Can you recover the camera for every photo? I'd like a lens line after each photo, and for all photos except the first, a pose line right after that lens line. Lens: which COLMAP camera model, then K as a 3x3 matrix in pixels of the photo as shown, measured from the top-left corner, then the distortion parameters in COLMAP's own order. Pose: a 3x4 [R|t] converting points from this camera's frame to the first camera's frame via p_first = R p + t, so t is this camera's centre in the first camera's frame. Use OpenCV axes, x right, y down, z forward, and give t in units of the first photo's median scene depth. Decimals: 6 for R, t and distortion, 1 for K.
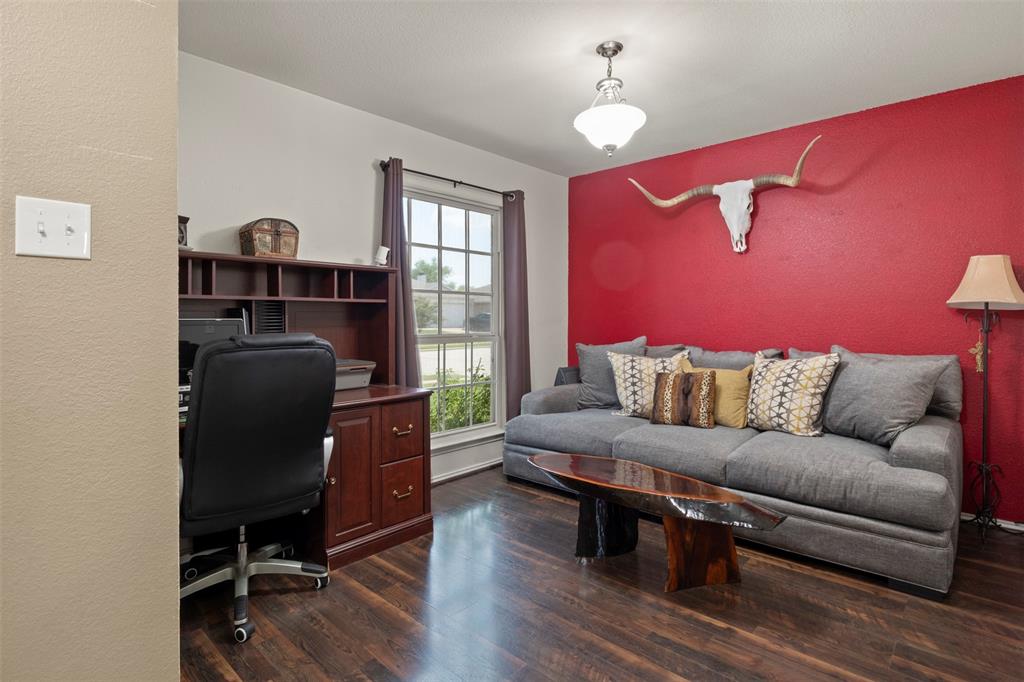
lens RADIAL K [[511.1, 0, 511.2], [0, 511.1, 320.6], [0, 0, 1]] dist [-0.013224, -0.000180]
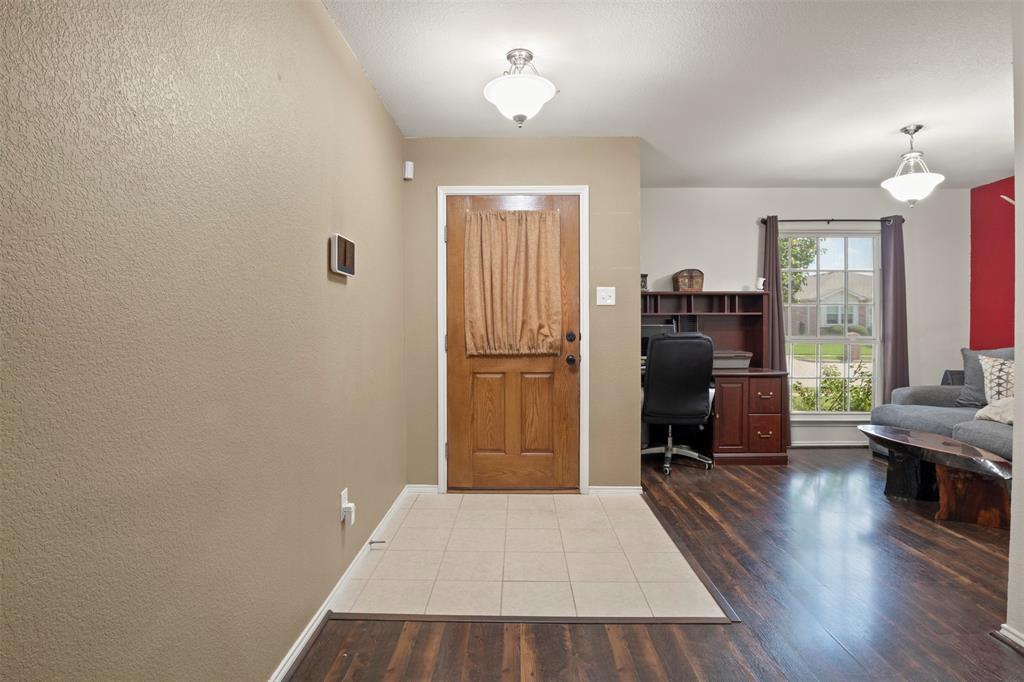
lens RADIAL K [[511.1, 0, 511.2], [0, 511.1, 320.6], [0, 0, 1]] dist [-0.013224, -0.000180]
pose [[0.661819, -0.004956, -0.749648, 0.463609], [-0.003922, 0.999942, -0.010073, 0.001565], [0.749654, 0.009606, 0.661760, -0.657658]]
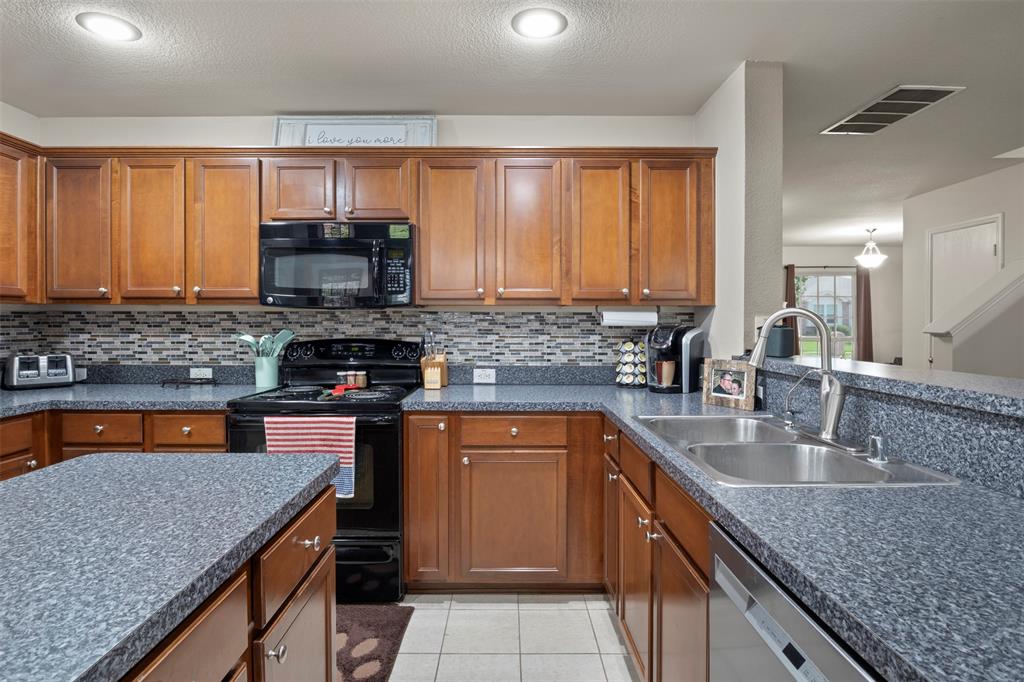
lens RADIAL K [[513.0, 0, 508.4], [0, 513.0, 326.1], [0, 0, 1]] dist [-0.017623, 0.000221]
pose [[0.676802, 0.009452, -0.736105, 0.805411], [-0.007677, 0.999954, 0.005782, -0.034632], [0.736125, 0.001738, 0.676843, -2.018499]]
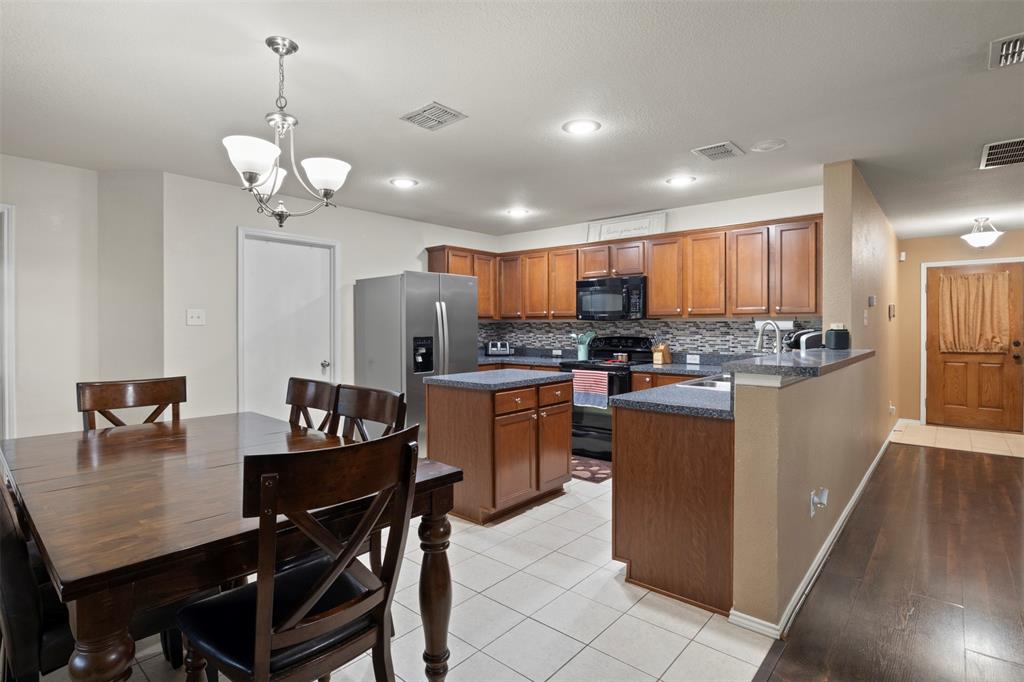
lens RADIAL K [[513.0, 0, 508.4], [0, 513.0, 326.1], [0, 0, 1]] dist [-0.017623, 0.000221]
pose [[0.017836, 0.001580, -0.999840, 1.823355], [-0.005478, 0.999984, 0.001483, -0.040505], [0.999826, 0.005451, 0.017844, -2.018192]]
